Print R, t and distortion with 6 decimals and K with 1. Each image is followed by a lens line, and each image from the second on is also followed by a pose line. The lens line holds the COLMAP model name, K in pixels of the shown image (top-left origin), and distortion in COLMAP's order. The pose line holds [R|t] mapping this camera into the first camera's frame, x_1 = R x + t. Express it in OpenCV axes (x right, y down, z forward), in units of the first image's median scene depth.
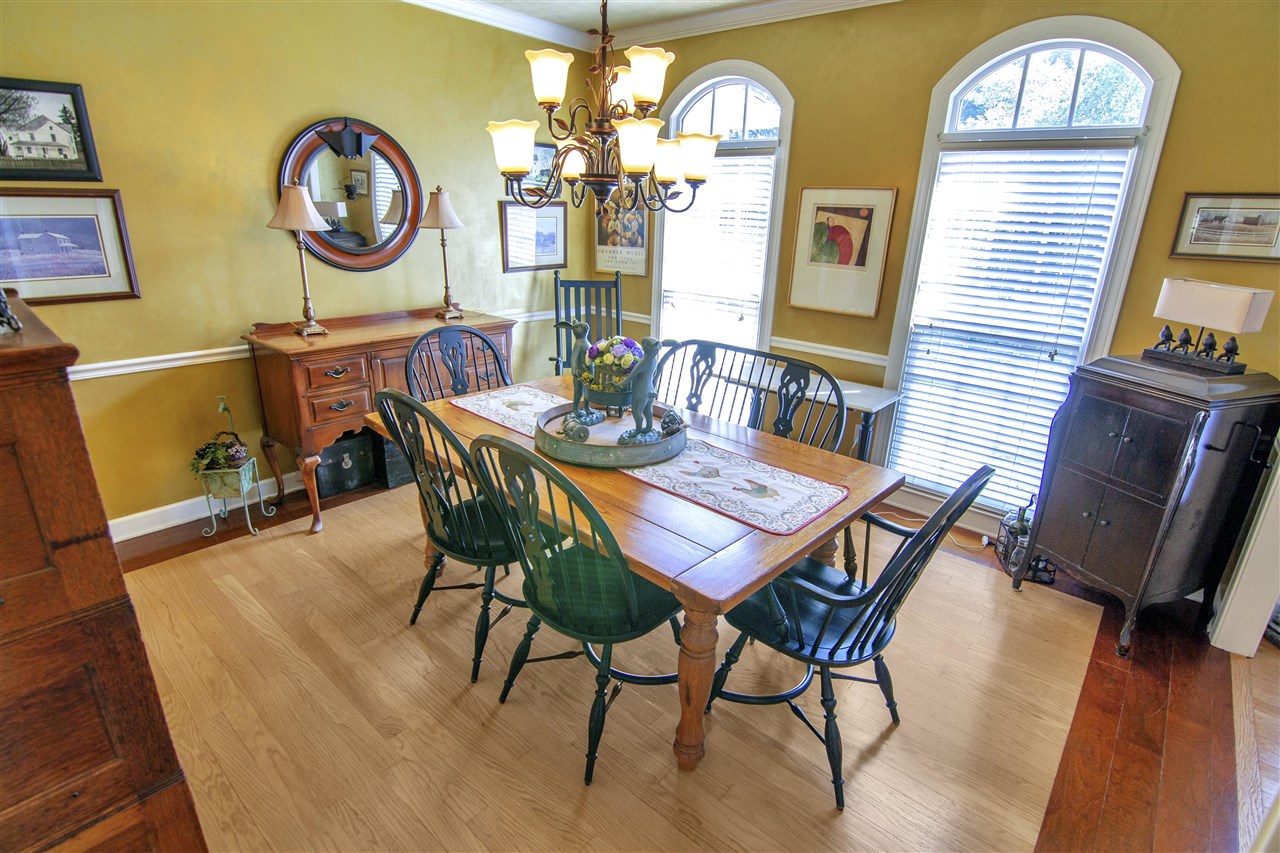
lens RADIAL K [[626.8, 0, 641.3], [0, 626.8, 423.6], [0, 0, 1]] dist [-0.005232, -0.010753]
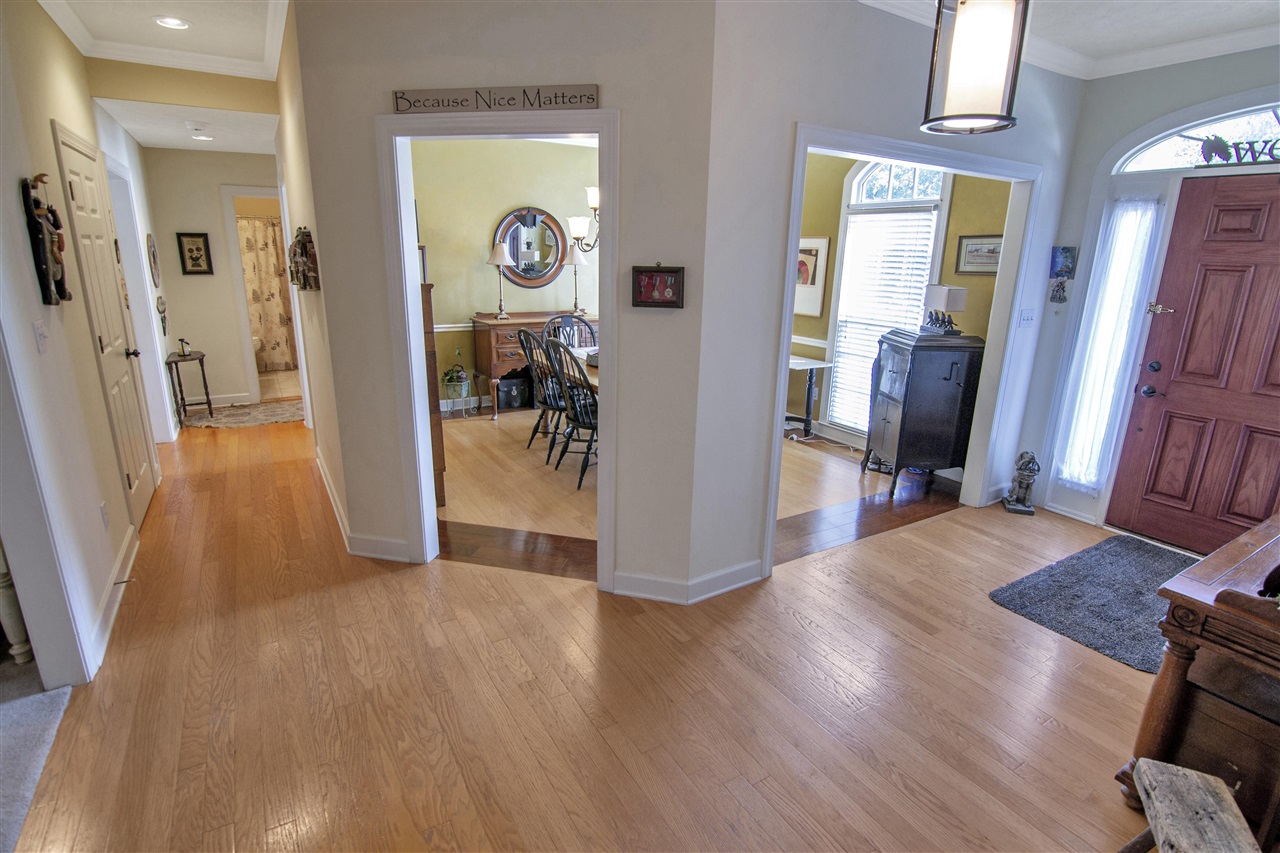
lens RADIAL K [[626.8, 0, 641.3], [0, 626.8, 423.6], [0, 0, 1]] dist [-0.005232, -0.010753]
pose [[0.954175, 0.063944, -0.292337, 0.470246], [-0.084062, 0.994842, -0.056769, 0.254604], [0.287199, 0.078742, 0.954629, -0.697728]]
